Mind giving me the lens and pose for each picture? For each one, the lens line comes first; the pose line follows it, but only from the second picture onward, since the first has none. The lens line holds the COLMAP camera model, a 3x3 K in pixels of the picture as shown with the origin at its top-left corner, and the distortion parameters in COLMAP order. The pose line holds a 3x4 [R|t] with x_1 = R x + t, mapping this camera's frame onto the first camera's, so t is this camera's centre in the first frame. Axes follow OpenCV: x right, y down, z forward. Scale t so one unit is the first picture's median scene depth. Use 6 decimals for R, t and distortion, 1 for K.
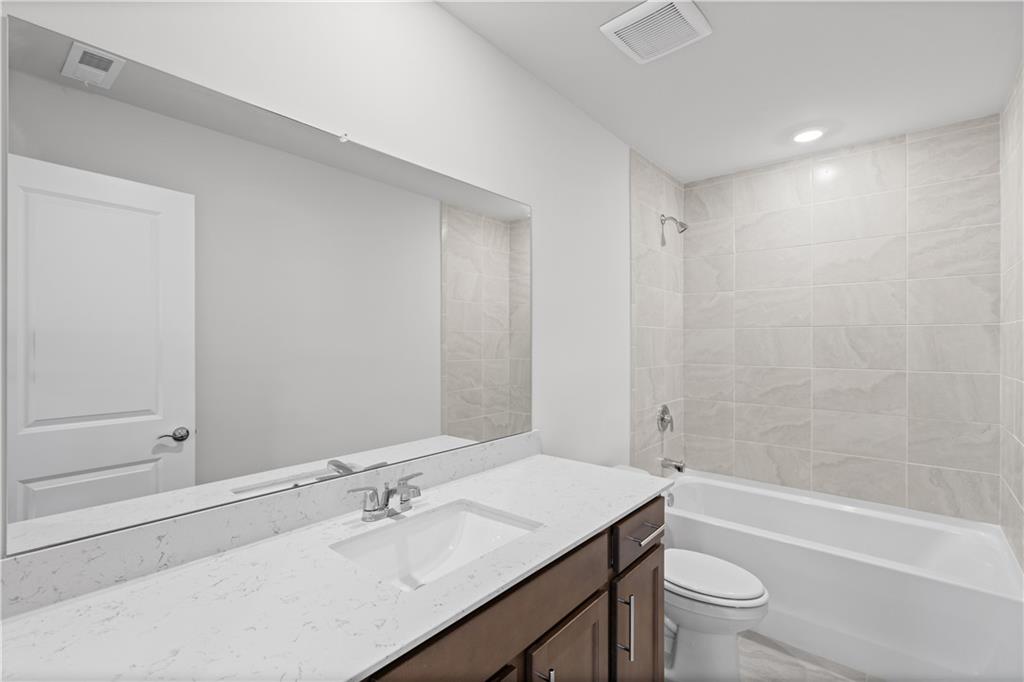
lens RADIAL K [[467.2, 0, 509.8], [0, 467.2, 336.7], [0, 0, 1]] dist [-0.007596, 0.003662]
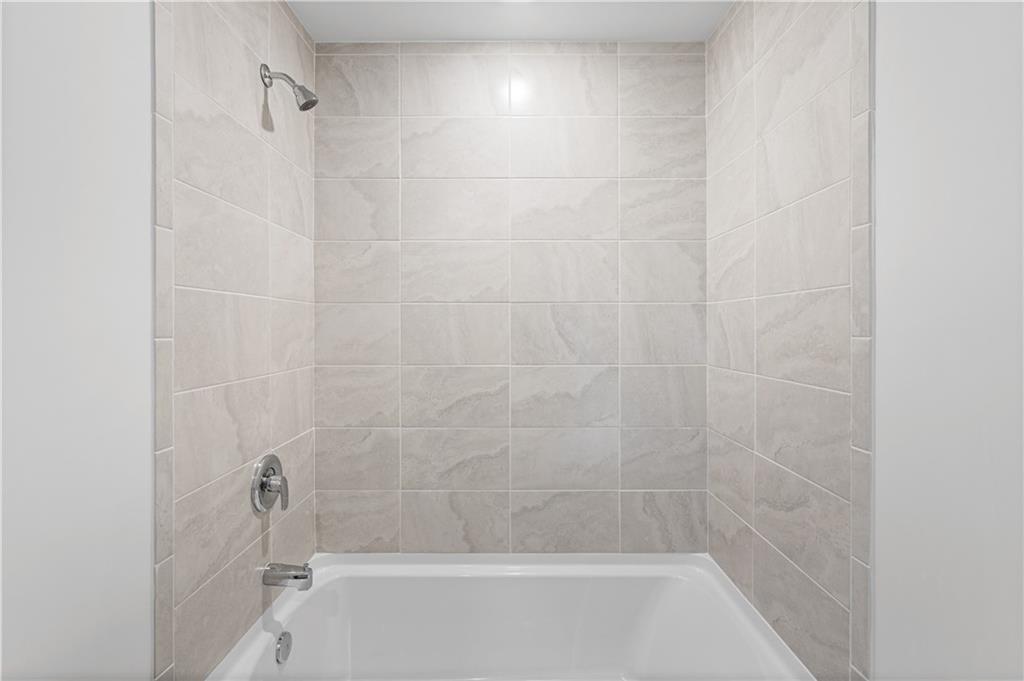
lens RADIAL K [[467.2, 0, 509.6], [0, 467.2, 333.5], [0, 0, 1]] dist [-0.007596, 0.003662]
pose [[0.766936, -0.011548, 0.641619, 0.230320], [-0.003826, 0.999738, 0.022567, 0.007144], [-0.641712, -0.019762, 0.766691, 0.507064]]
